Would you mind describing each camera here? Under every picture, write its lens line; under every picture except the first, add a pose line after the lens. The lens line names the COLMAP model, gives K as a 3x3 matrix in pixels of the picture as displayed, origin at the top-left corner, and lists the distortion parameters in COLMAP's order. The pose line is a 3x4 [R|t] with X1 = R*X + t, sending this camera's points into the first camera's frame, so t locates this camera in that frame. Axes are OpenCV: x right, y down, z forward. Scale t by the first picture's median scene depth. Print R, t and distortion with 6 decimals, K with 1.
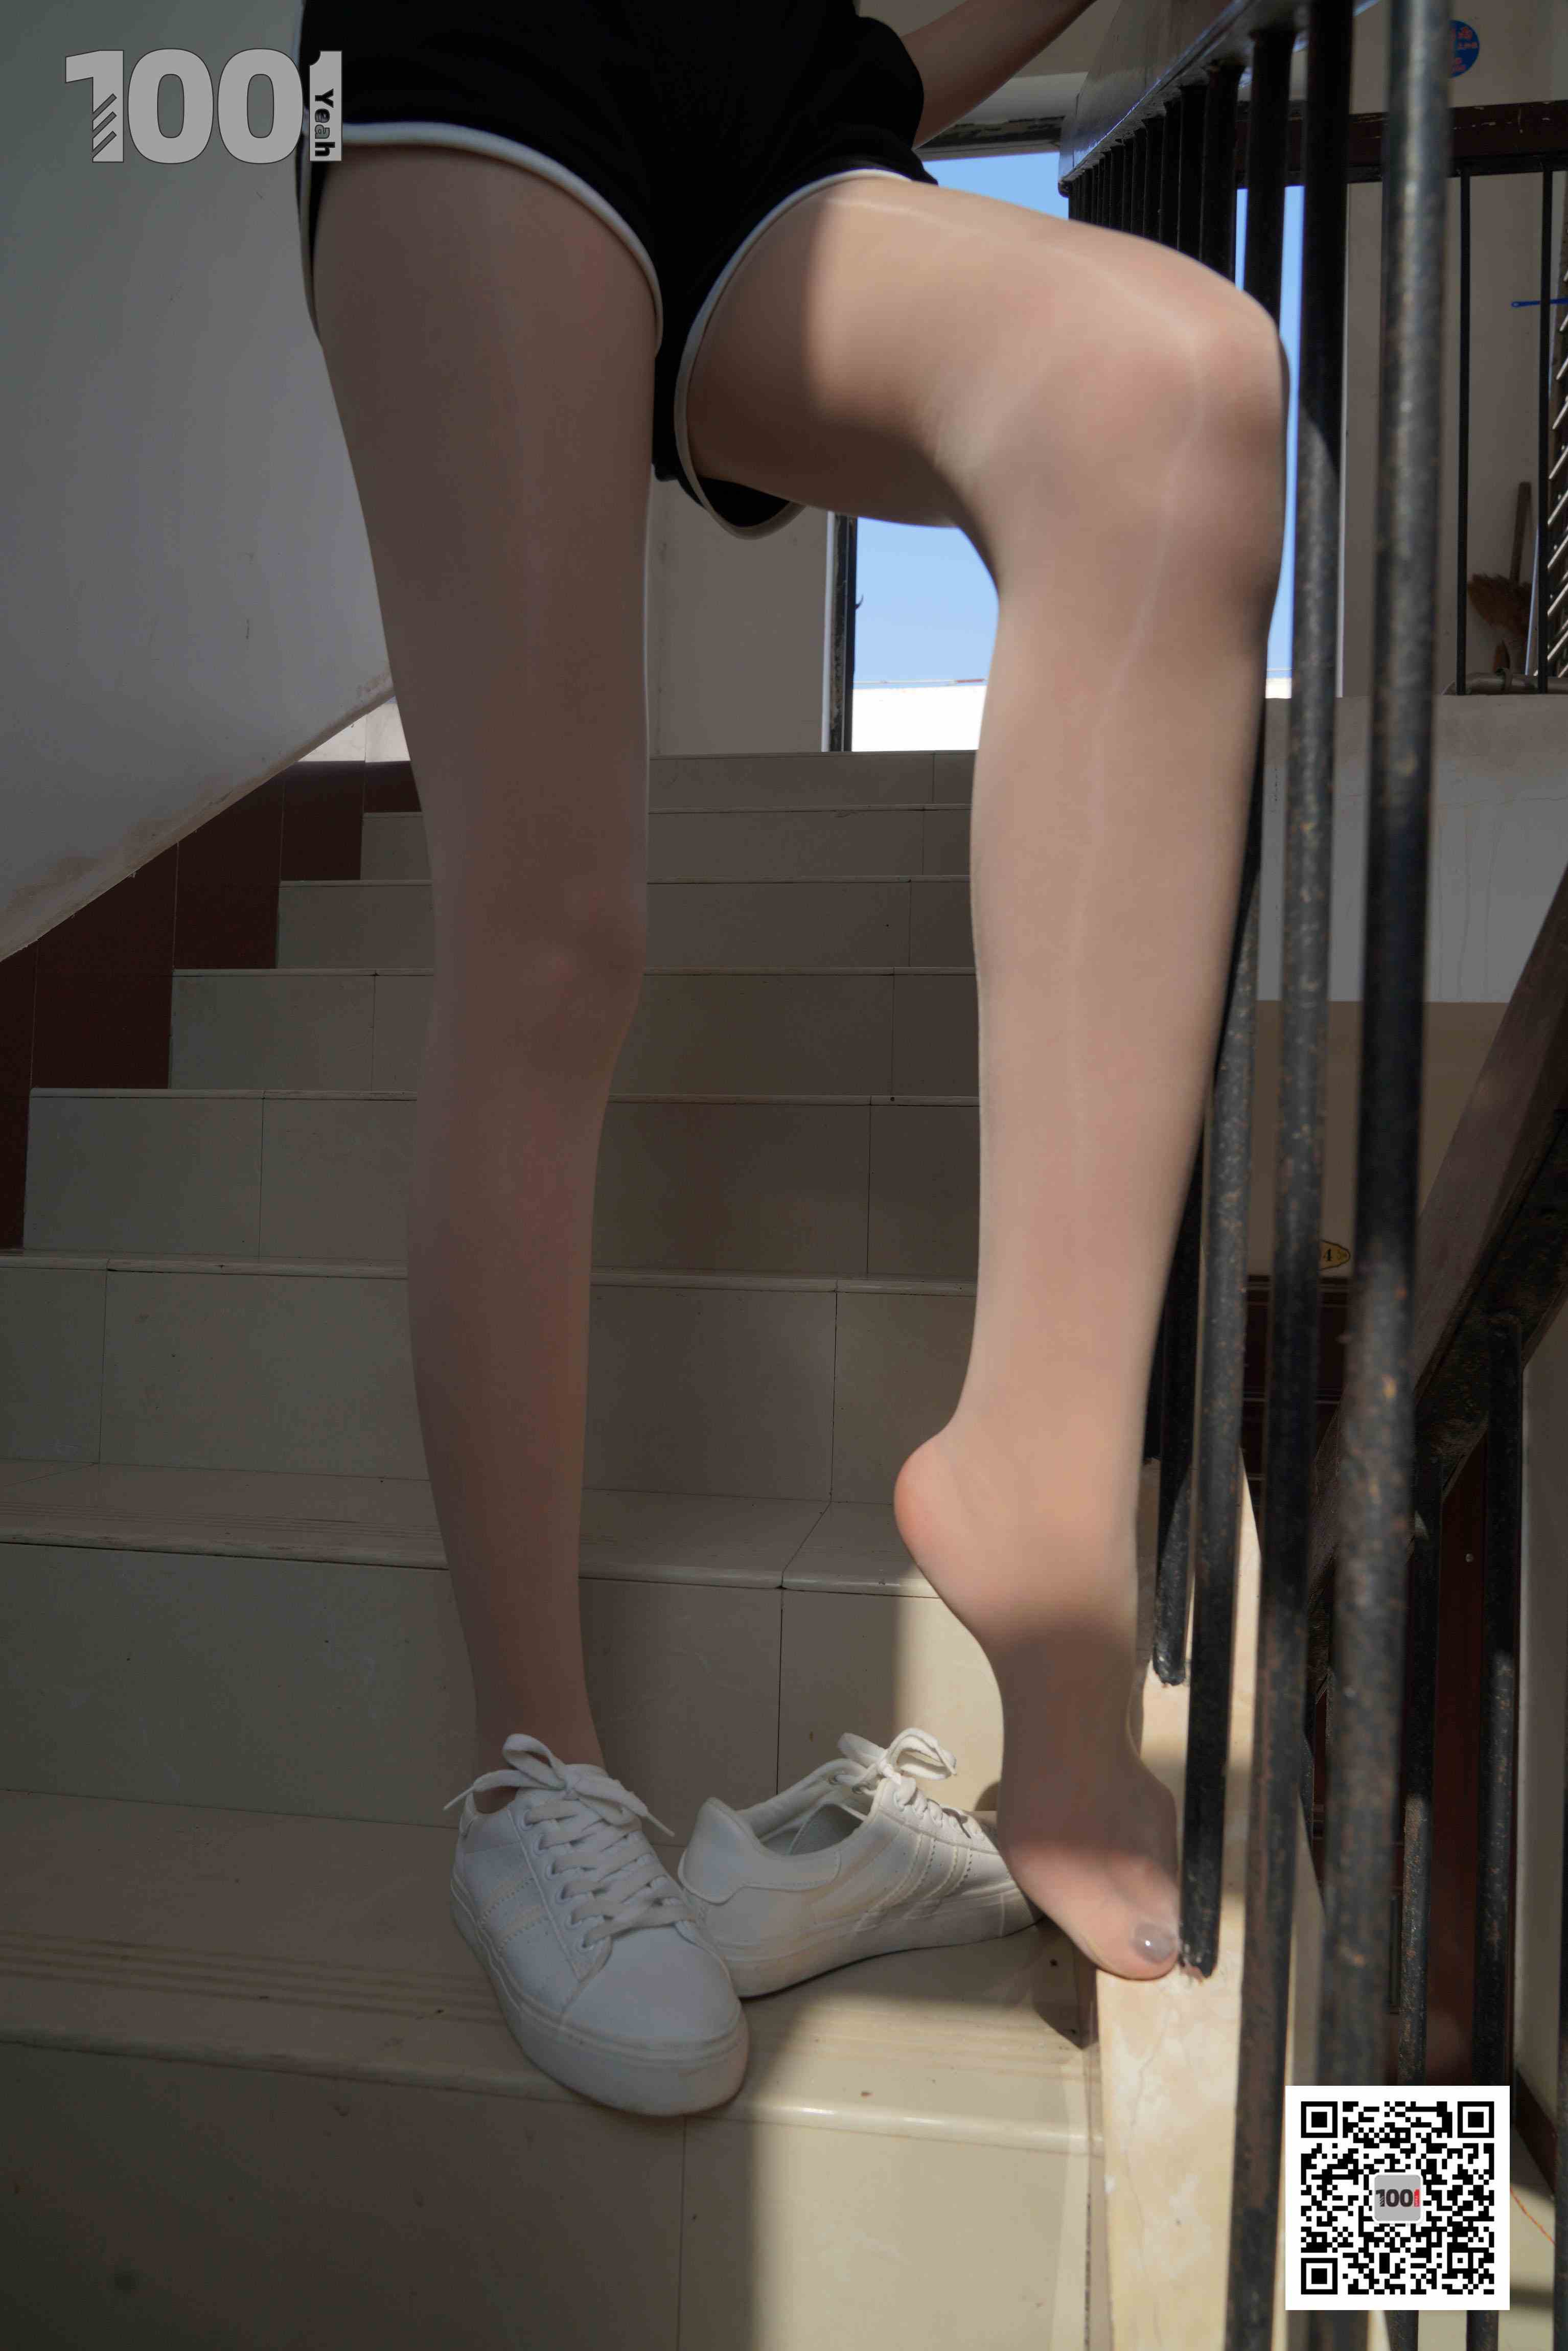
lens RADIAL K [[1593.0, 0, 798.5], [0, 1593.0, 1172.6], [0, 0, 1]] dist [-0.032701, 0.018134]
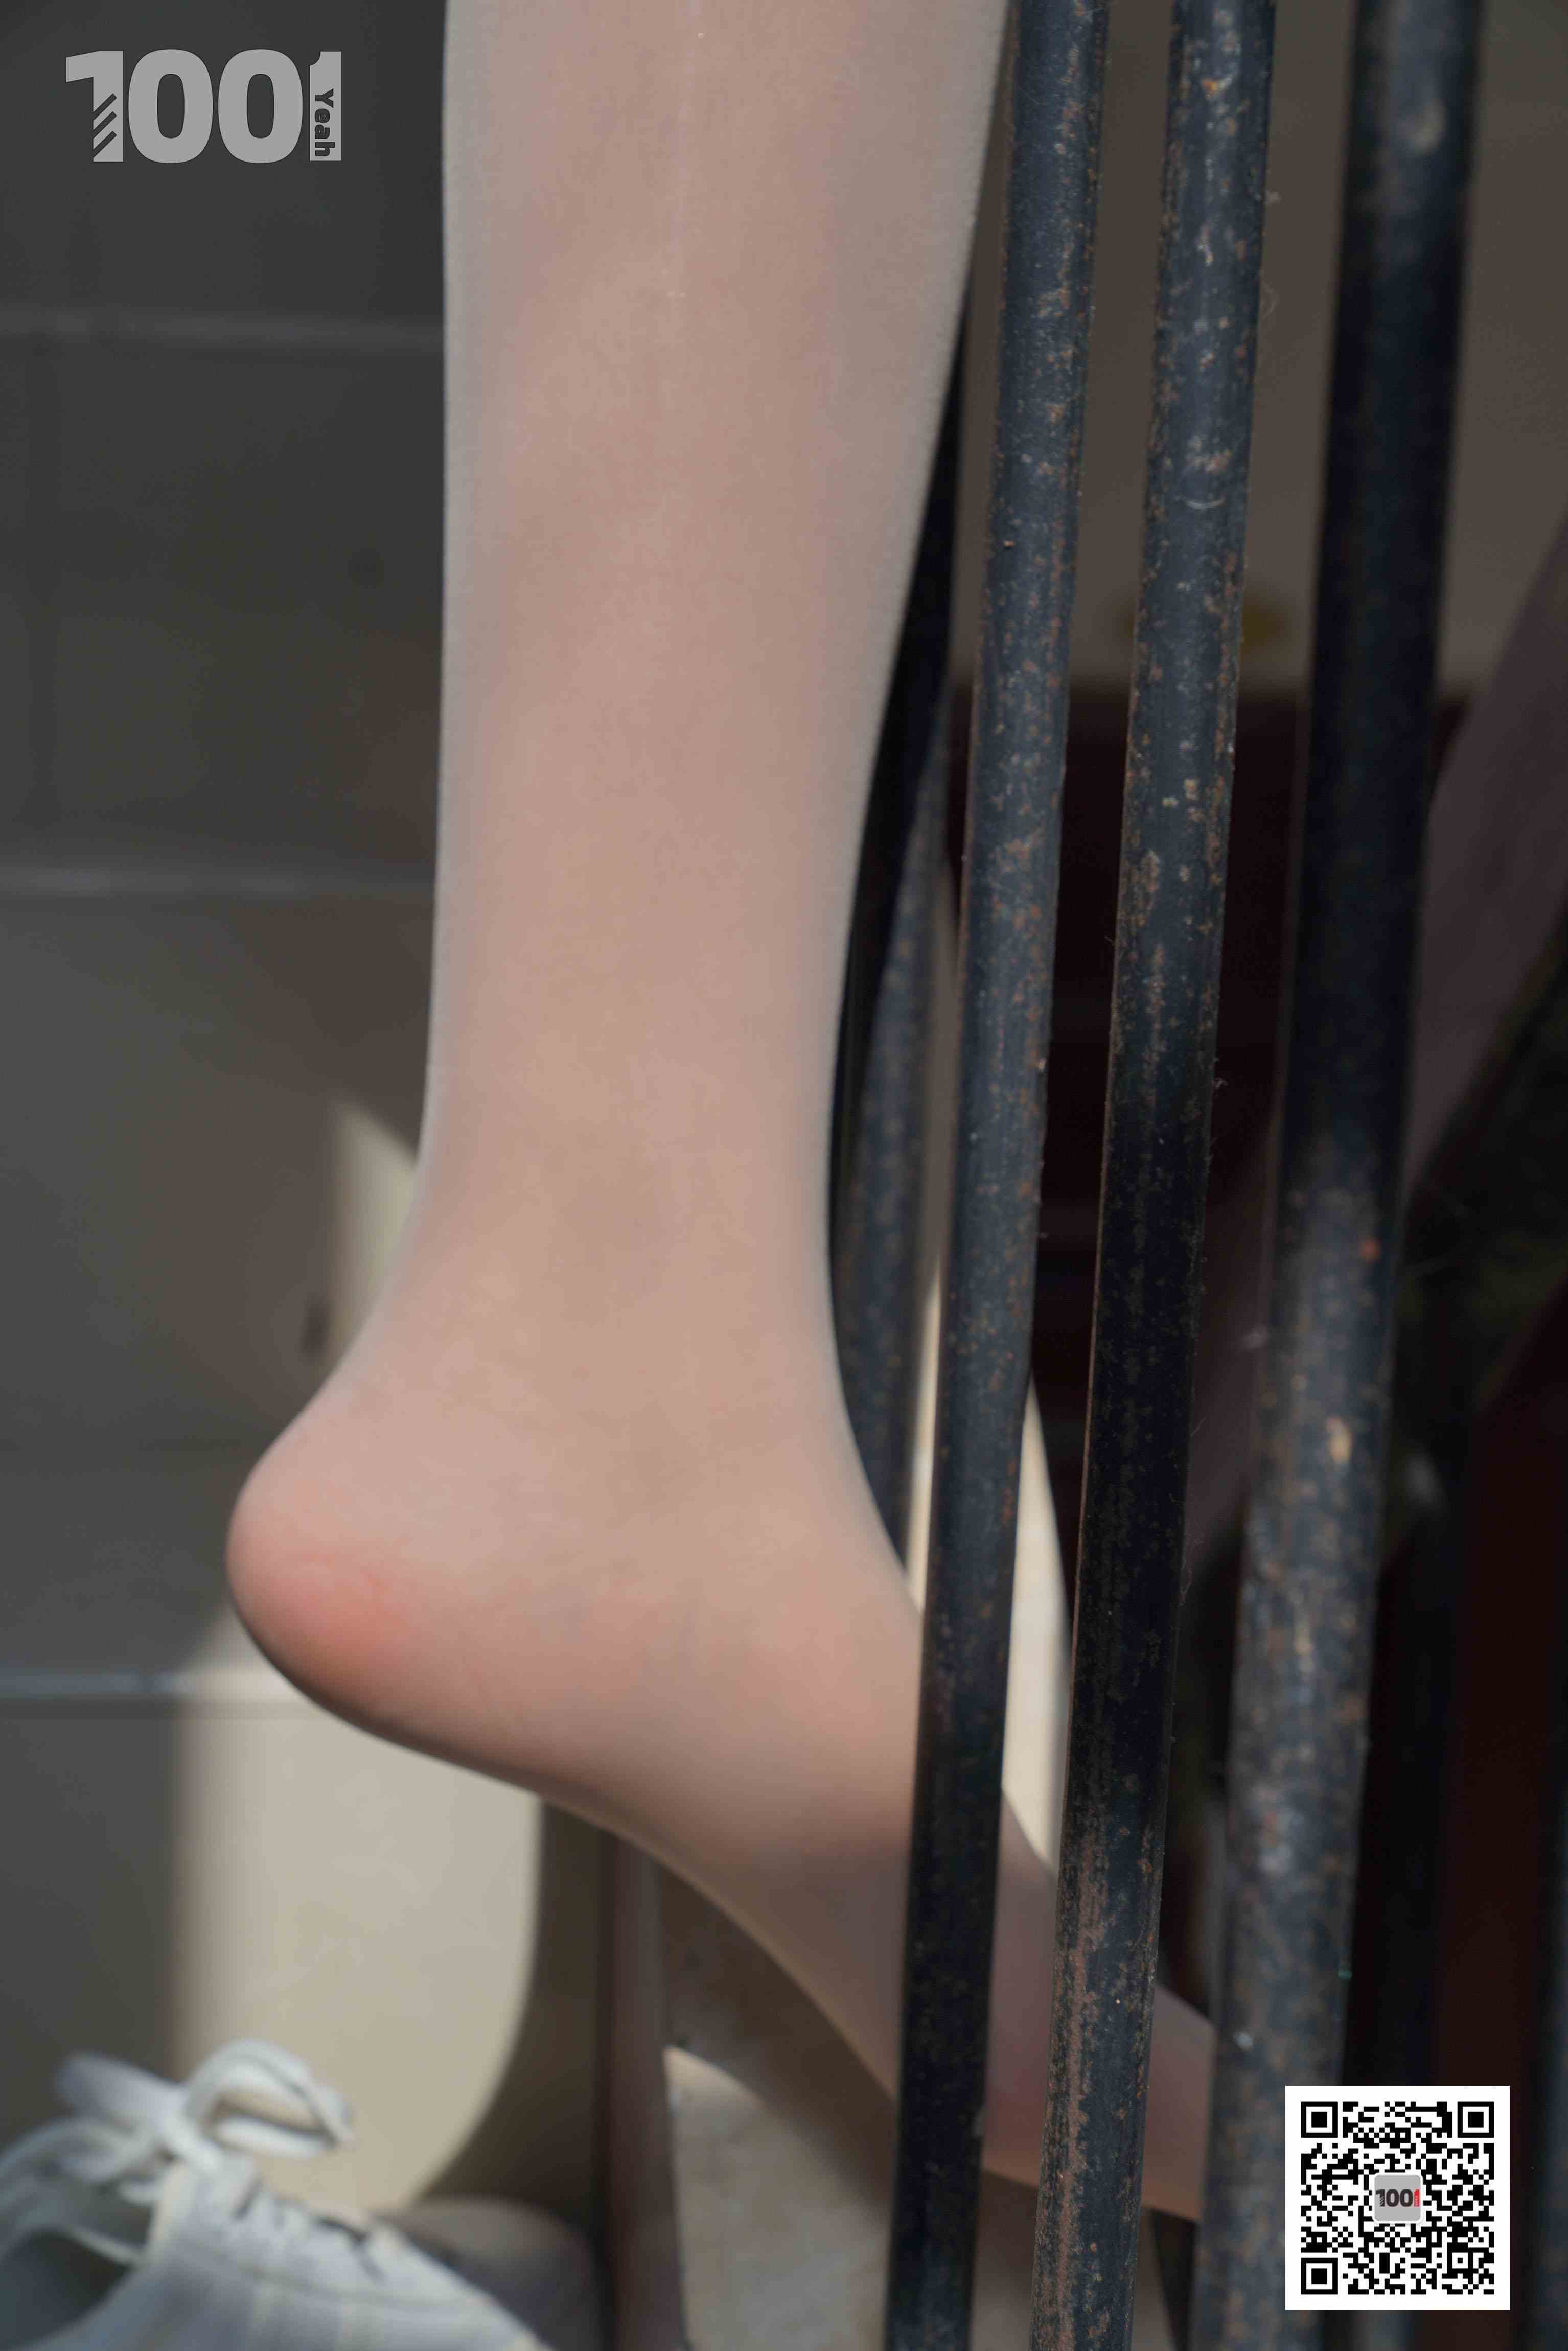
lens RADIAL K [[4632.0, 0, 796.6], [0, 4632.0, 1170.9], [0, 0, 1]] dist [-0.019304, 0.000000]
pose [[0.974476, -0.028902, 0.222623, -0.056197], [-0.012923, 0.982812, 0.184157, -0.110259], [-0.224119, -0.182333, 0.957353, -0.167037]]
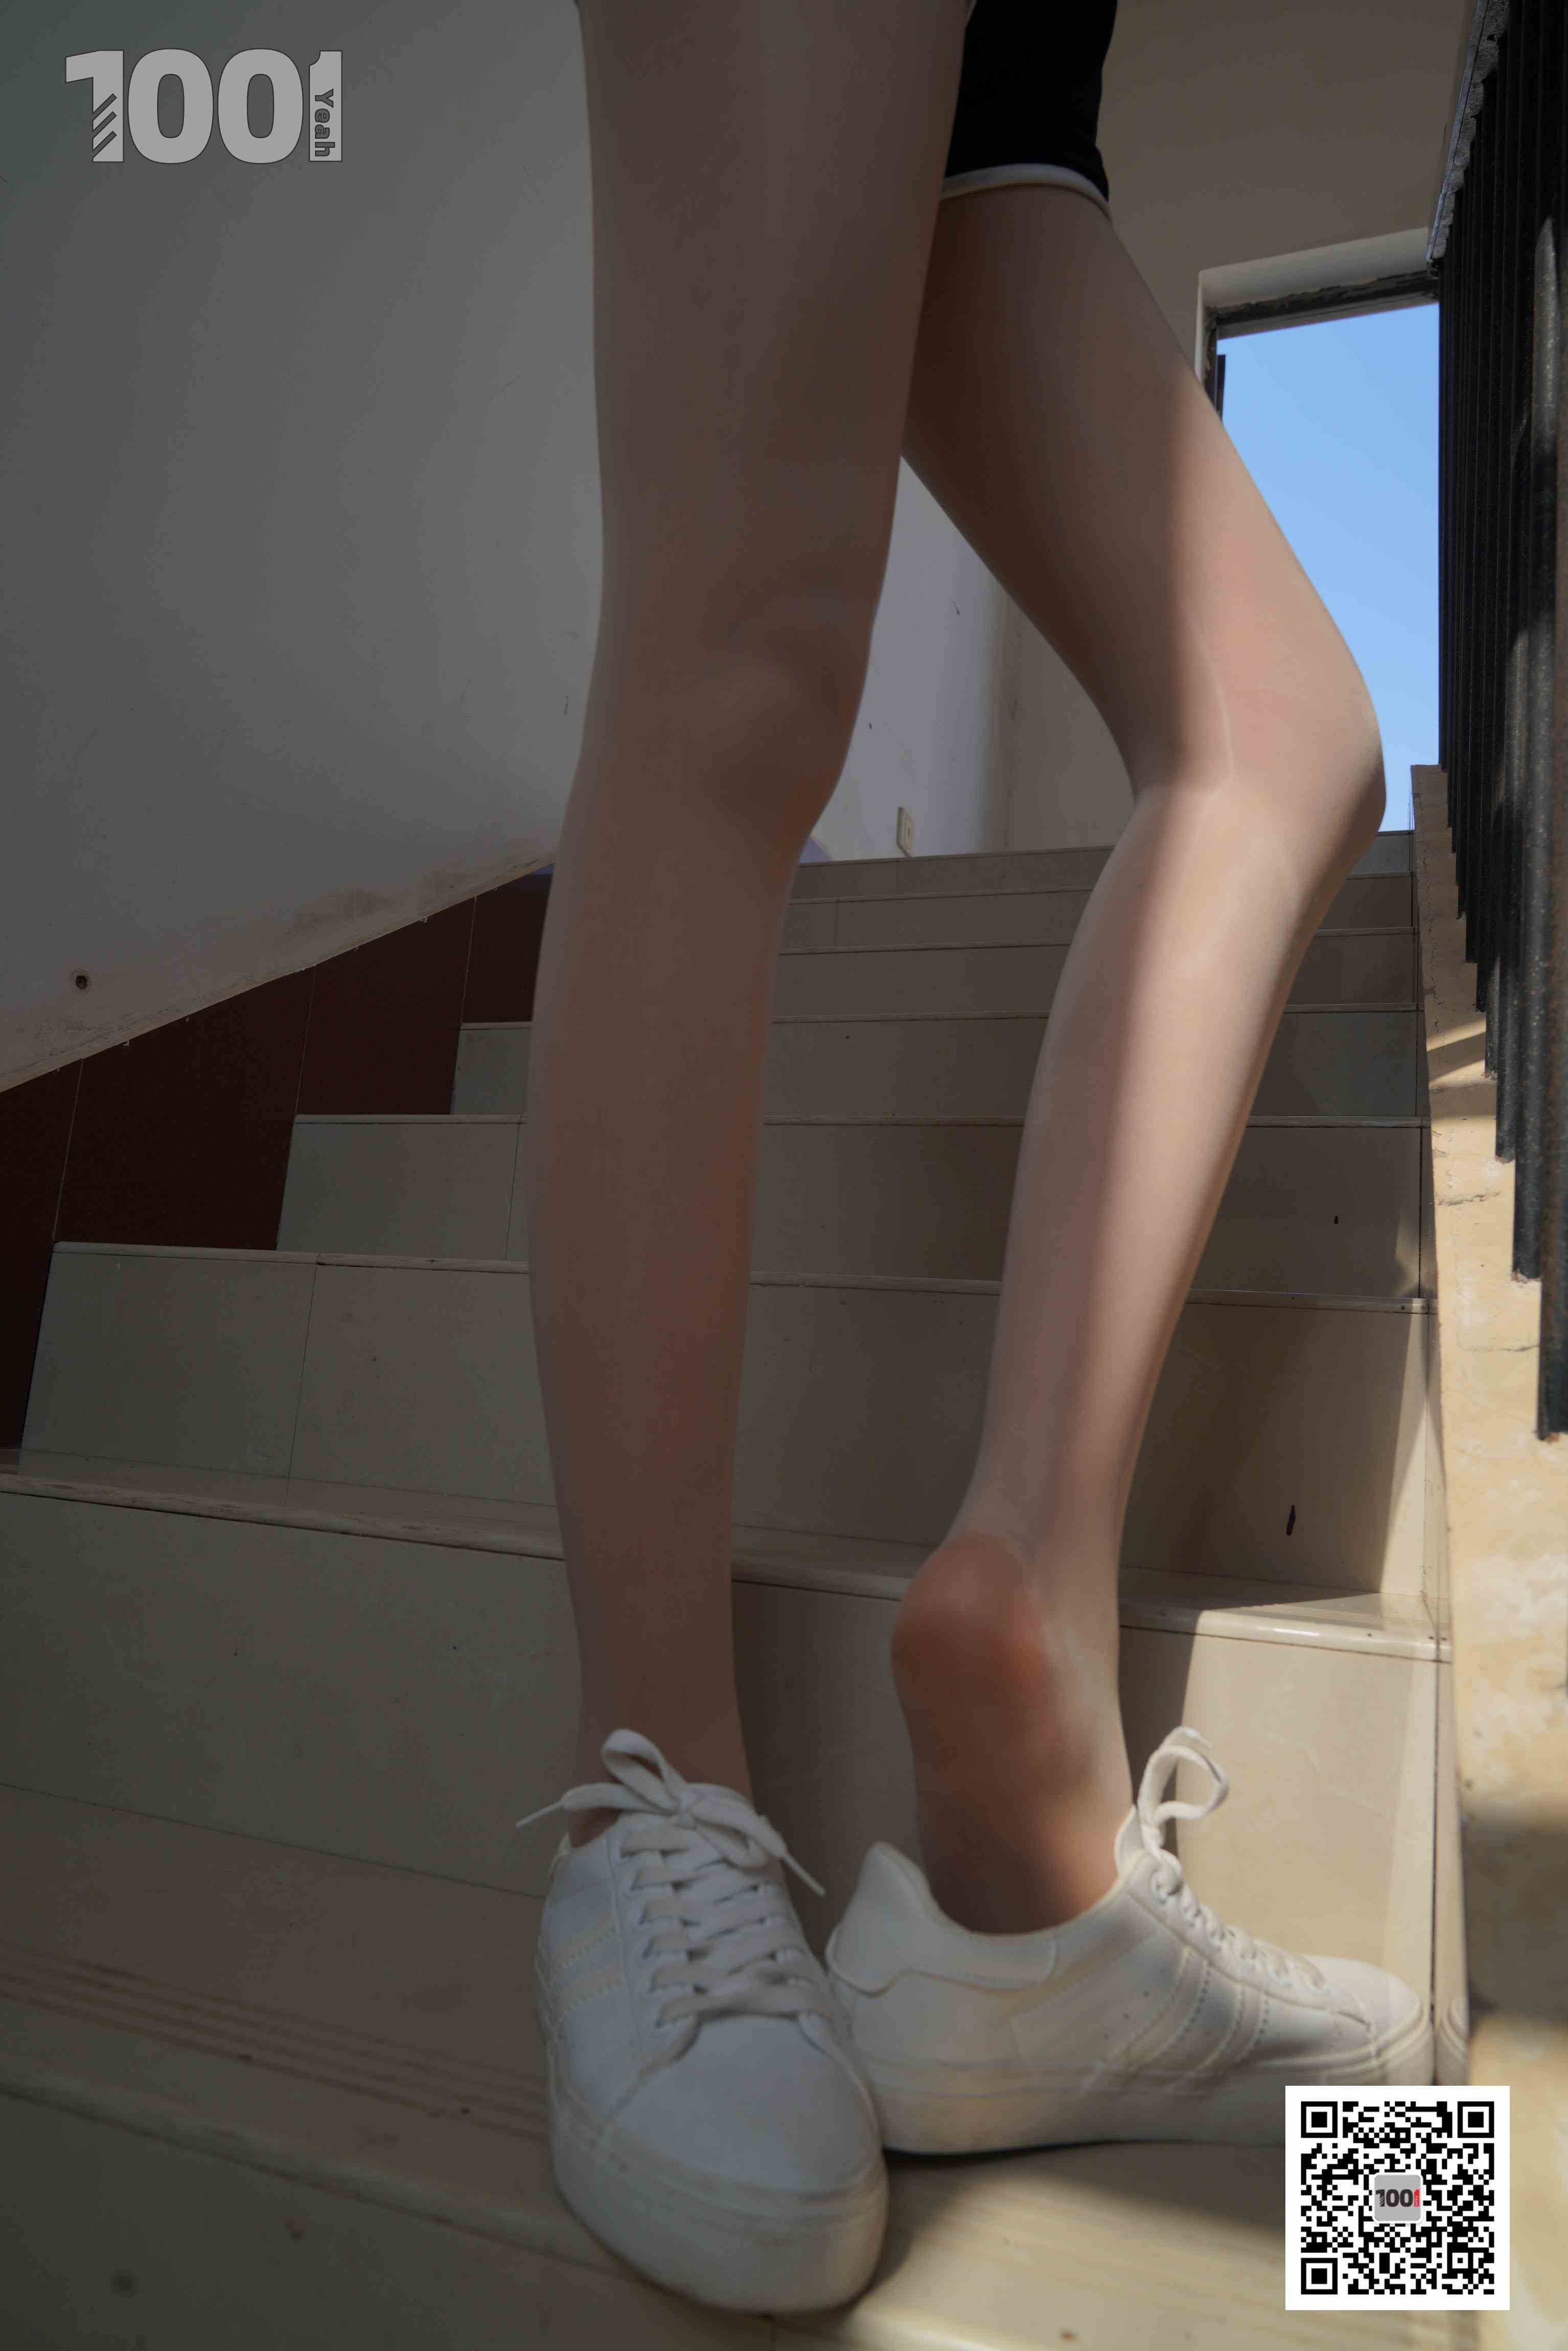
lens RADIAL K [[1593.0, 0, 802.7], [0, 1593.0, 1168.6], [0, 0, 1]] dist [-0.032701, 0.018134]
pose [[0.975382, 0.019649, -0.219647, 0.060853], [-0.051357, 0.988876, -0.139597, 0.217325], [0.214461, 0.147441, 0.965540, 0.311900]]
